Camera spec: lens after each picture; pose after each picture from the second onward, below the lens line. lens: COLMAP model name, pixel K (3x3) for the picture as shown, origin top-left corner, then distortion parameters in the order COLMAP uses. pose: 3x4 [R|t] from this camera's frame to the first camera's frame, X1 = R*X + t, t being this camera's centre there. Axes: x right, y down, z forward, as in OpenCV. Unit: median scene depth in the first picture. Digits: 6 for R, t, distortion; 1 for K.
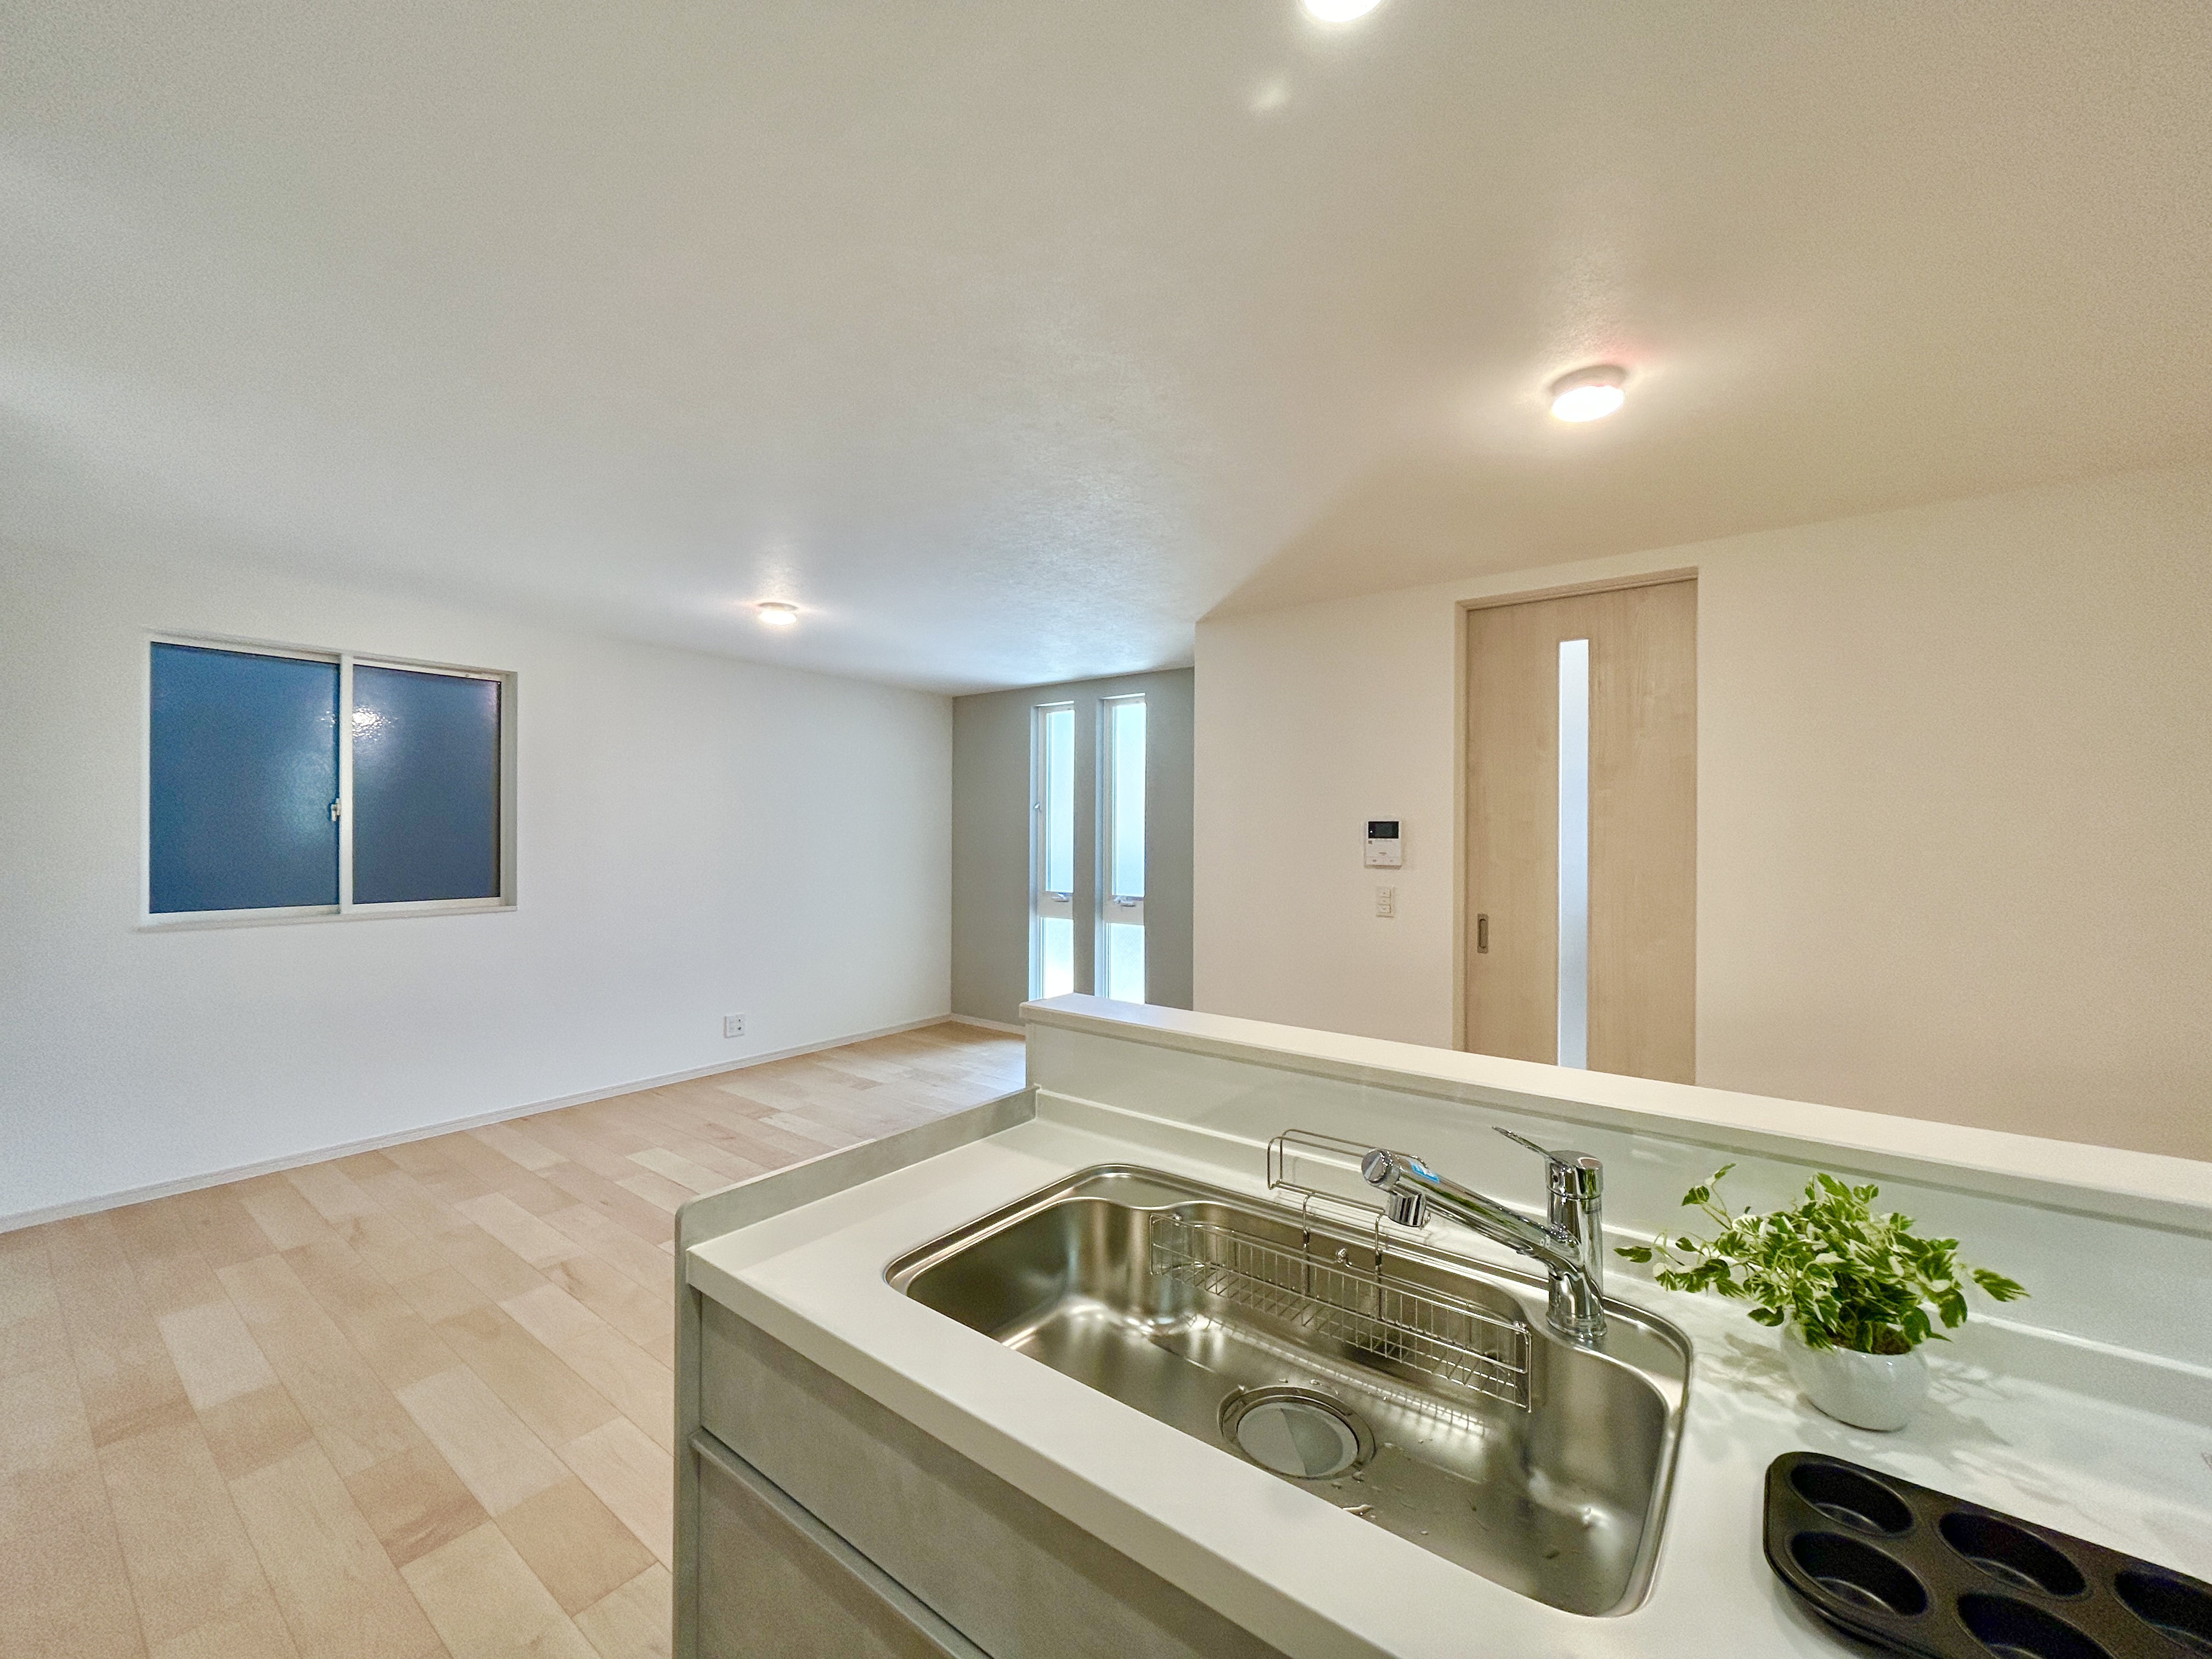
lens RADIAL K [[887.5, 0, 1104.8], [0, 887.5, 831.8], [0, 0, 1]] dist [-0.000893, 0.000716]
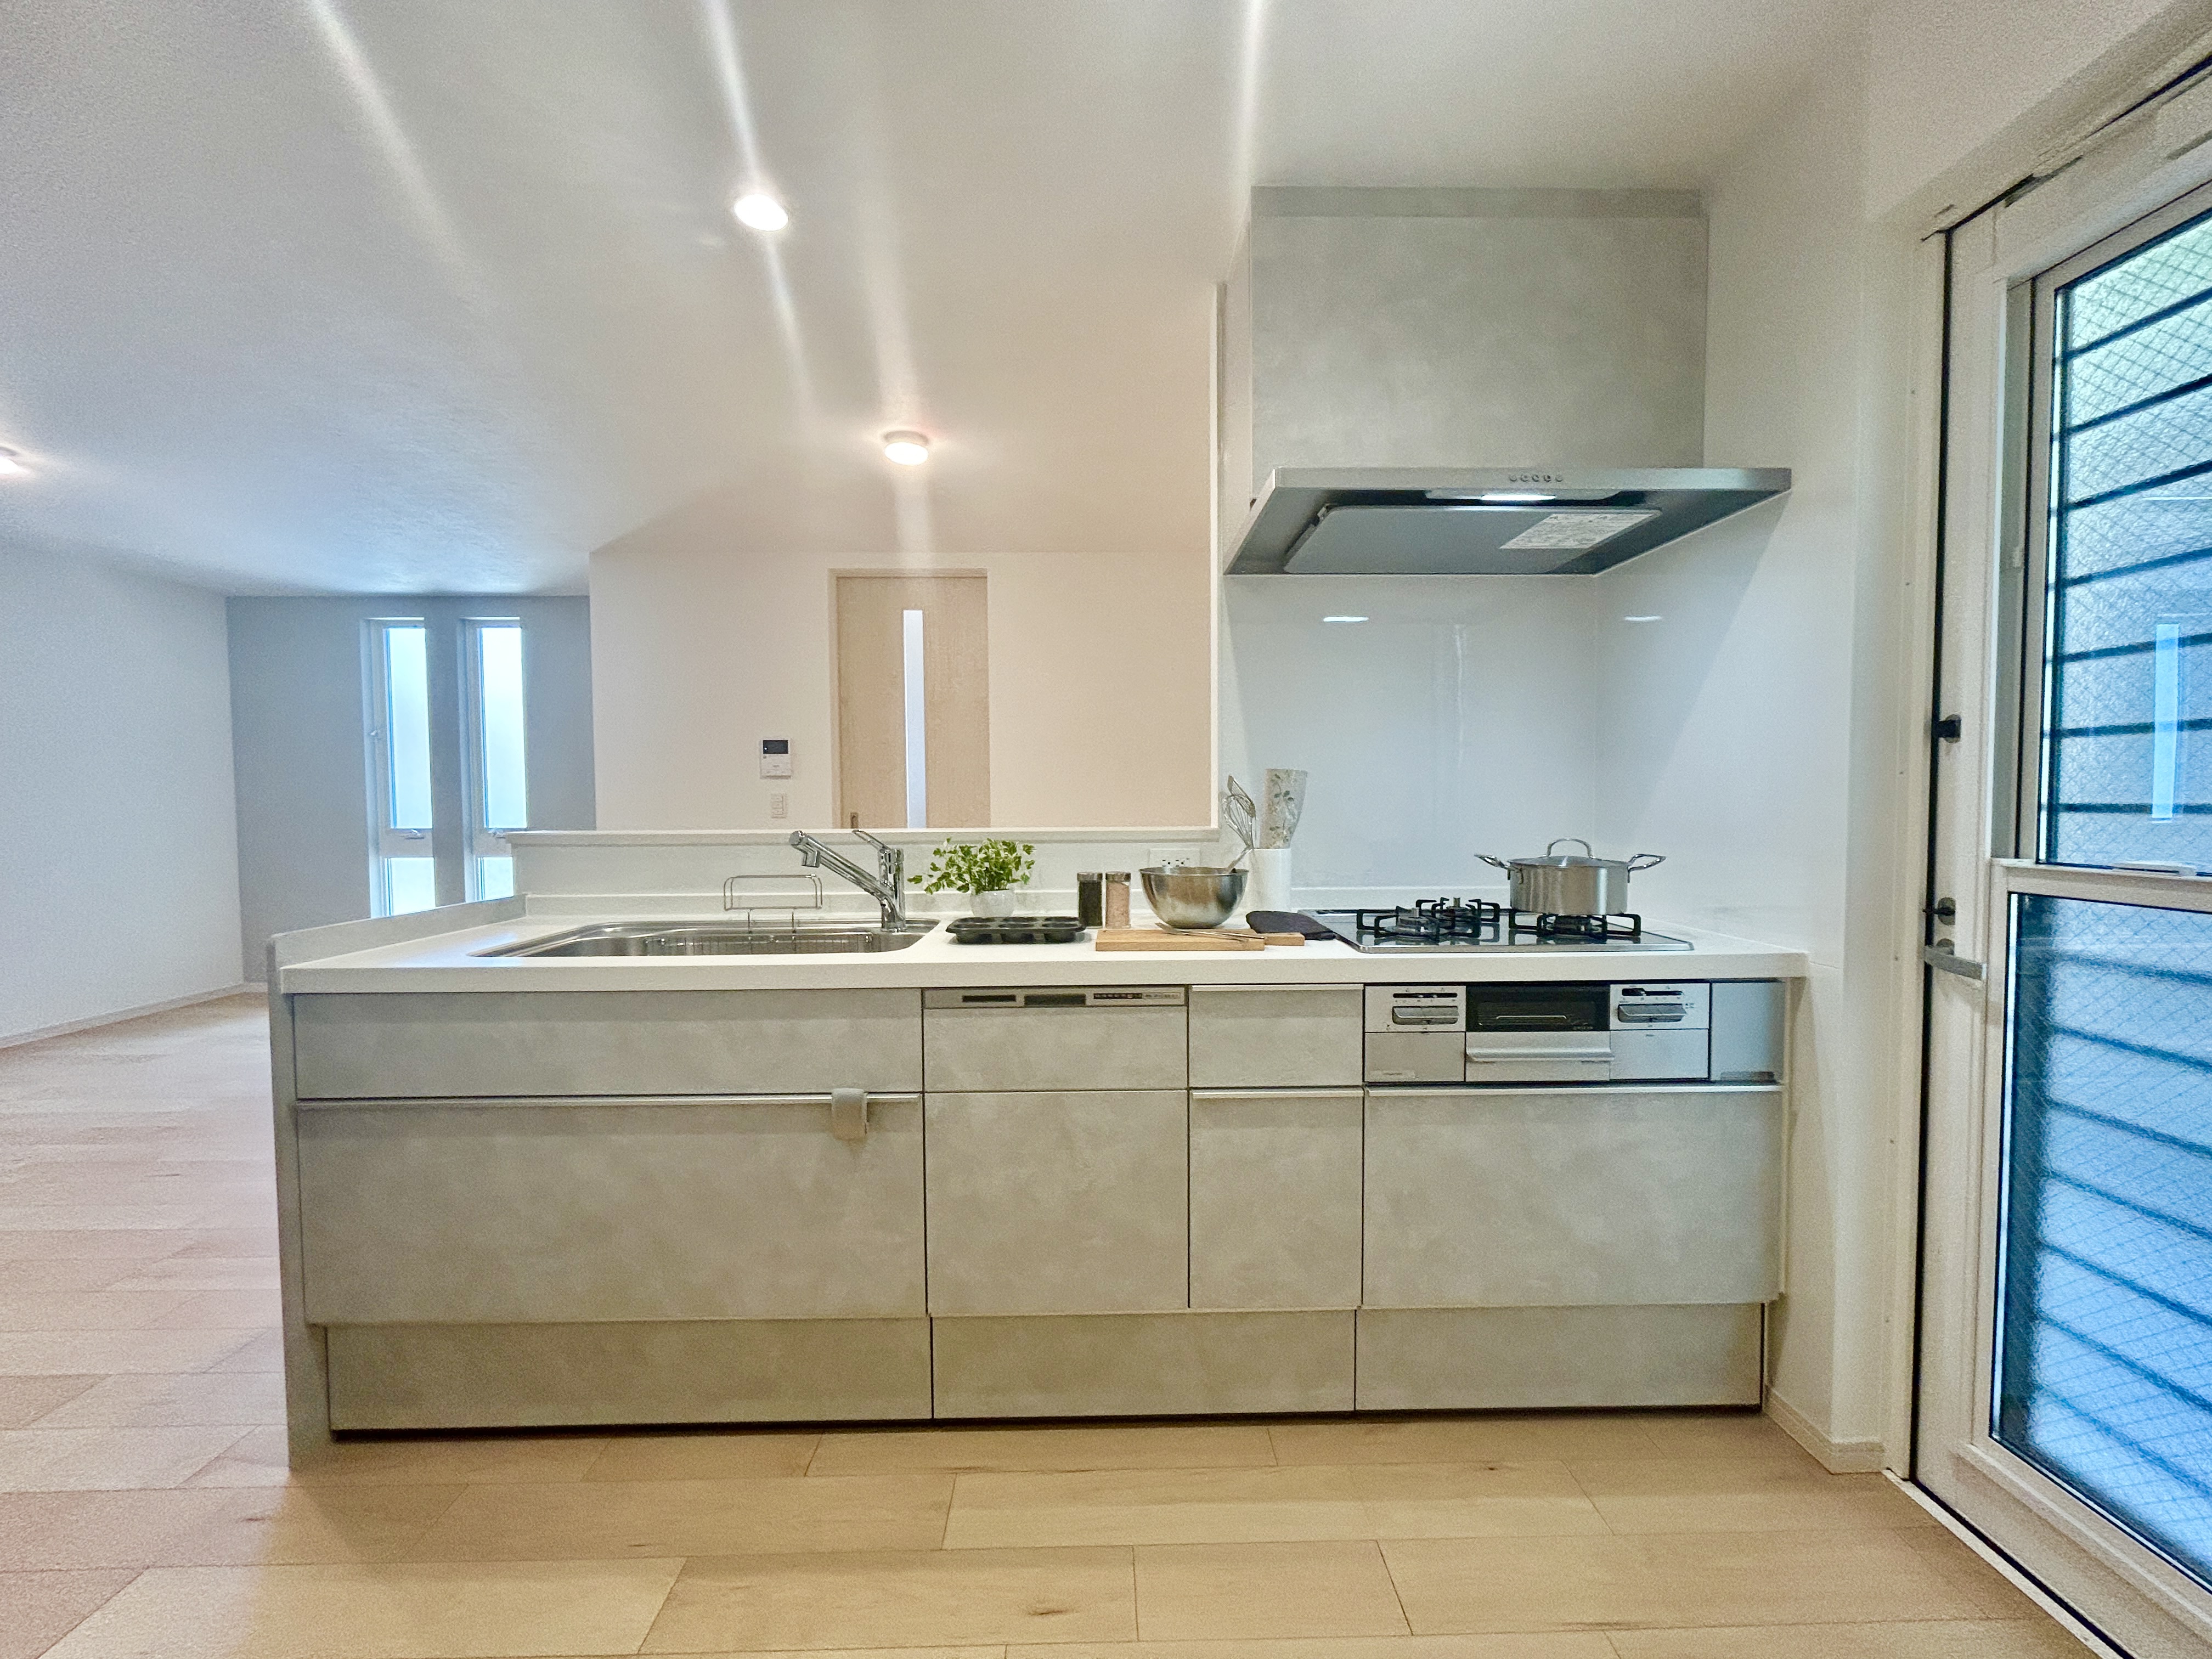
lens RADIAL K [[887.5, 0, 1104.7], [0, 887.5, 832.0], [0, 0, 1]] dist [-0.000893, 0.000716]
pose [[0.782554, -0.035863, 0.621549, -0.106432], [0.012345, 0.999037, 0.042102, 0.073916], [-0.622461, -0.025274, 0.782243, -0.270527]]
